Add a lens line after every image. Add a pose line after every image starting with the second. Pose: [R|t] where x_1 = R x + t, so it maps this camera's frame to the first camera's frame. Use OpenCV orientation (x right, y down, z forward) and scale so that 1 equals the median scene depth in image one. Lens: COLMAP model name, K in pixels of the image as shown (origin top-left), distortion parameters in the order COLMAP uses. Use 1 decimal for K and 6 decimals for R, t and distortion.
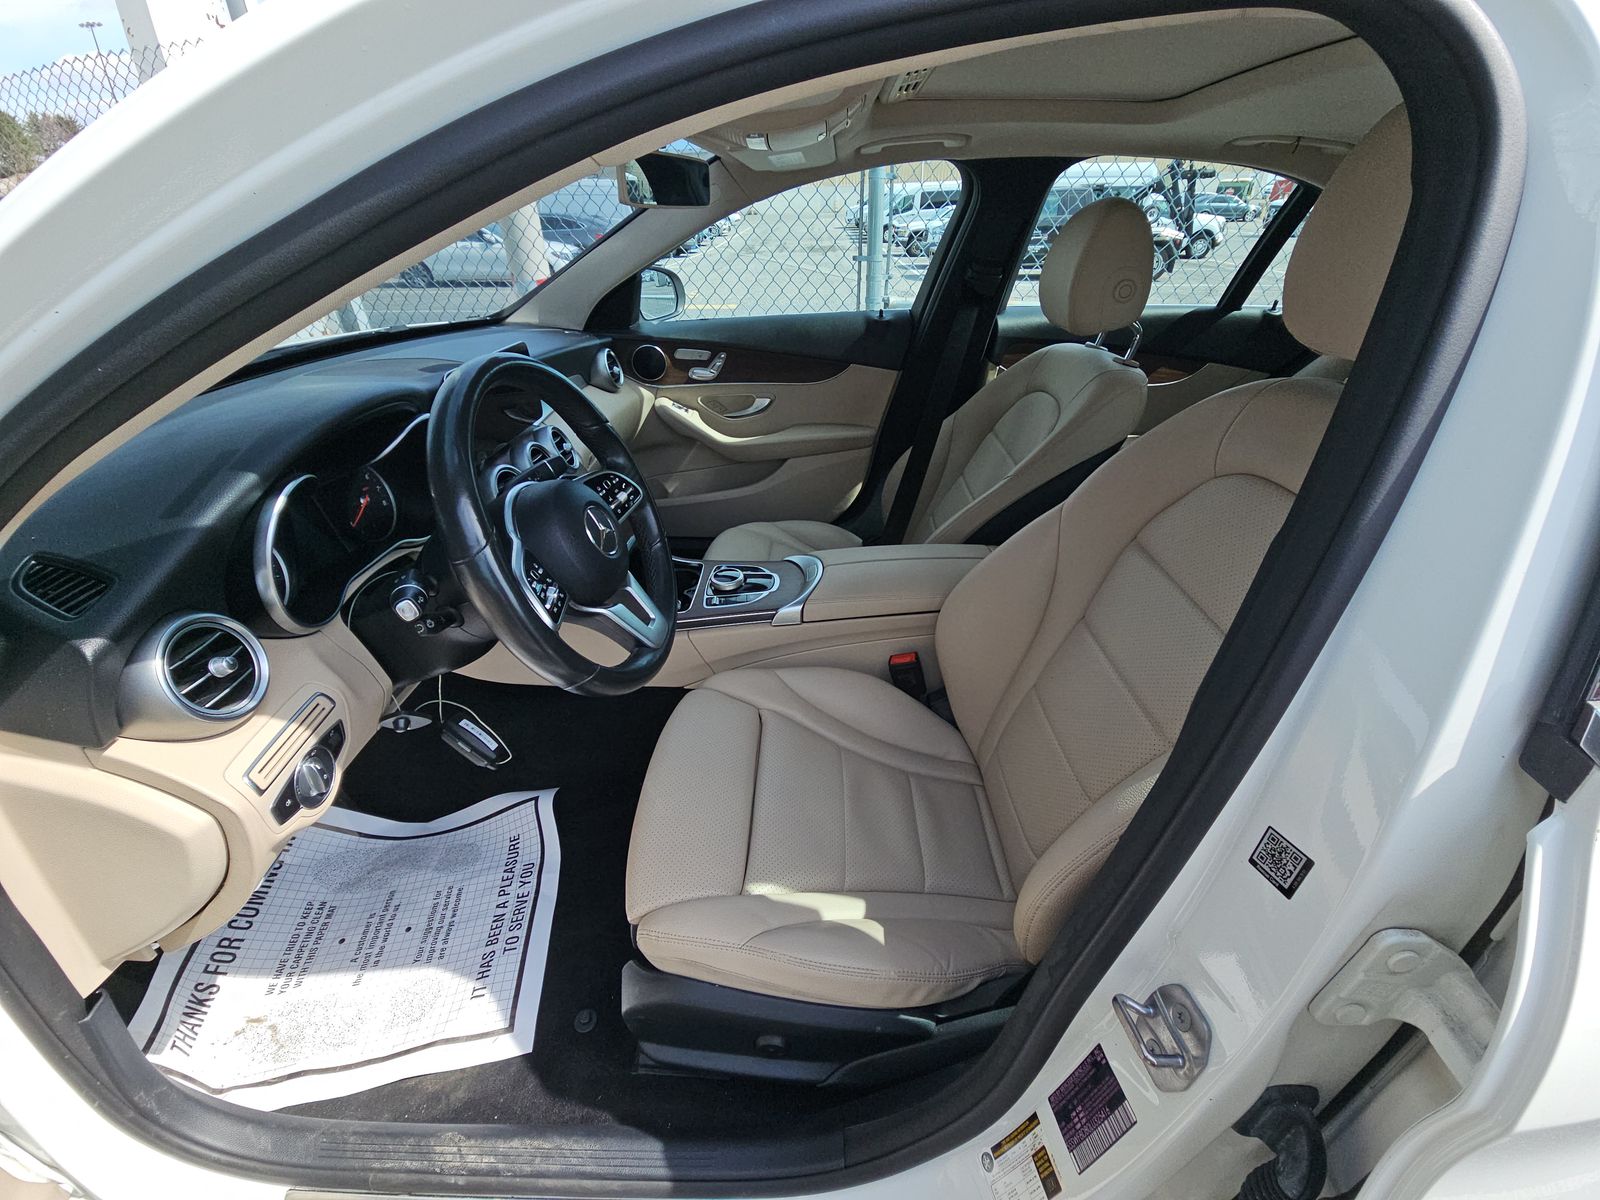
lens RADIAL K [[640.2, 0, 800.0], [0, 640.2, 600.0], [0, 0, 1]] dist [-0.008538, -0.000322]
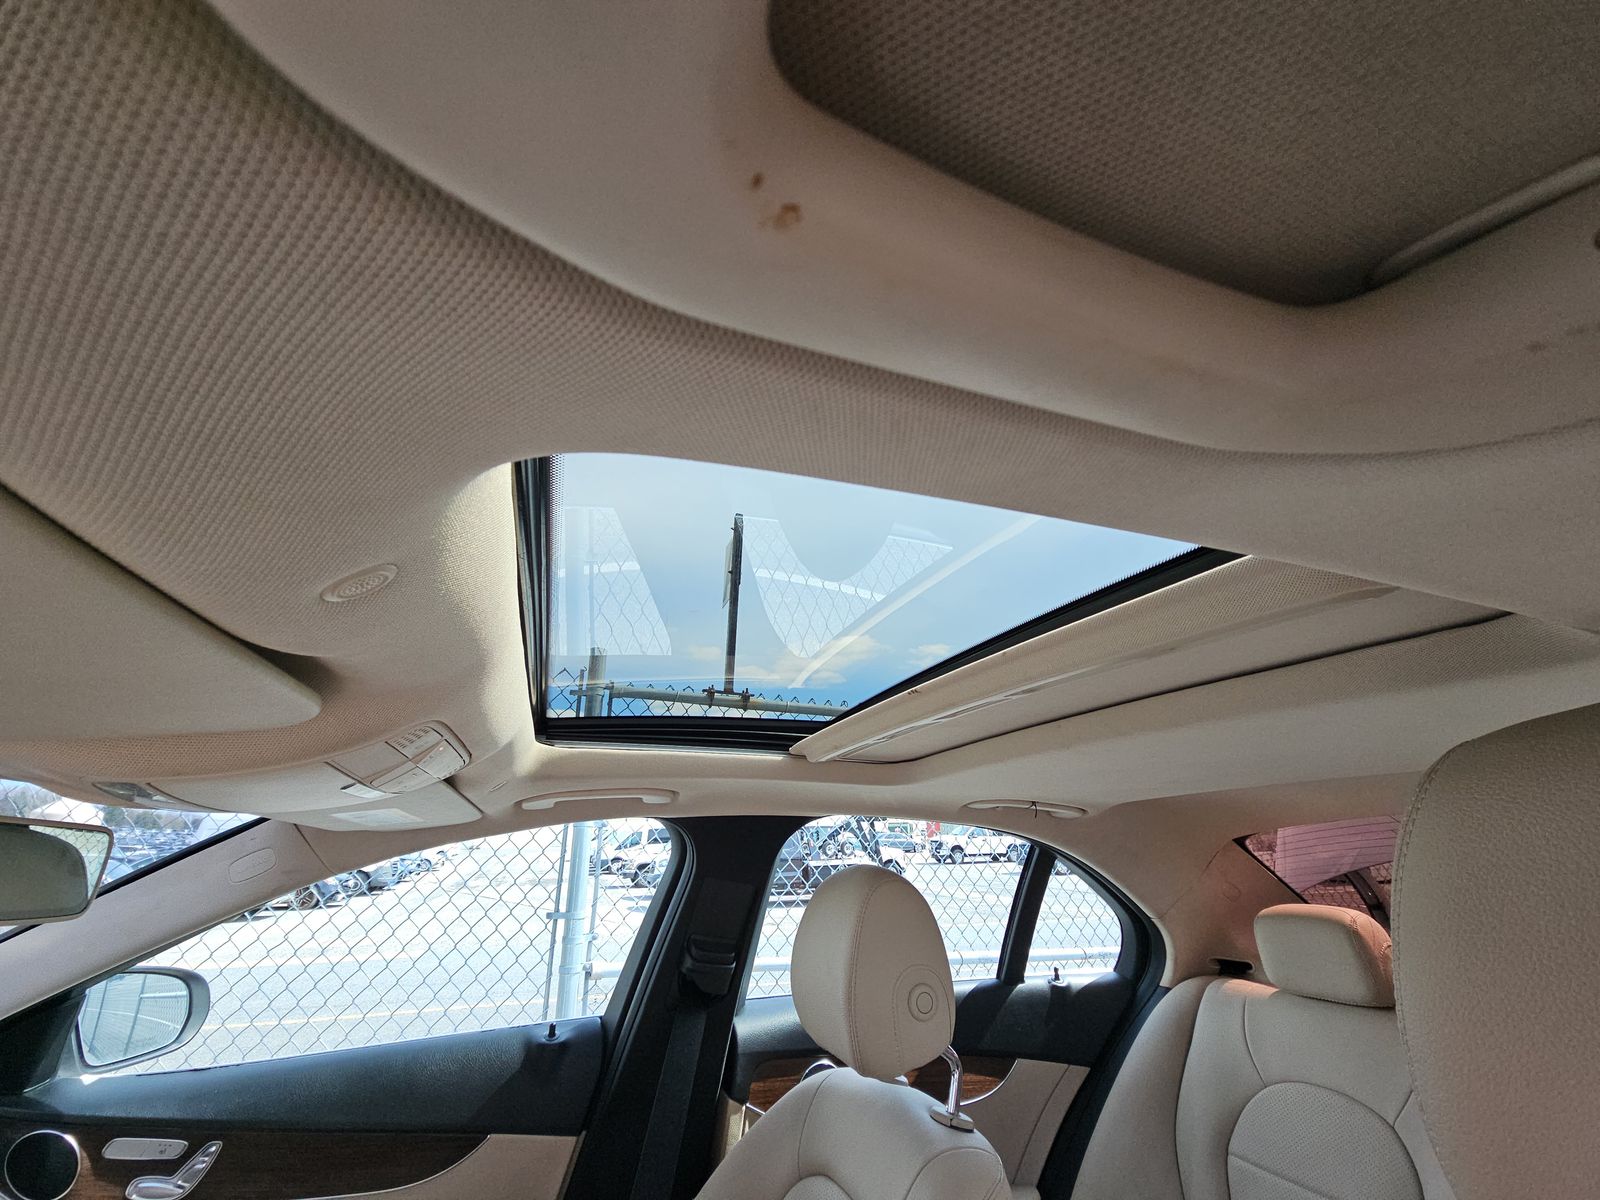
lens RADIAL K [[640.2, 0, 800.0], [0, 640.2, 600.0], [0, 0, 1]] dist [-0.008538, -0.000322]
pose [[0.929761, 0.132220, 0.343602, 0.079740], [0.190967, 0.624719, -0.757138, -0.188433], [-0.314763, 0.769574, 0.555589, 0.250606]]
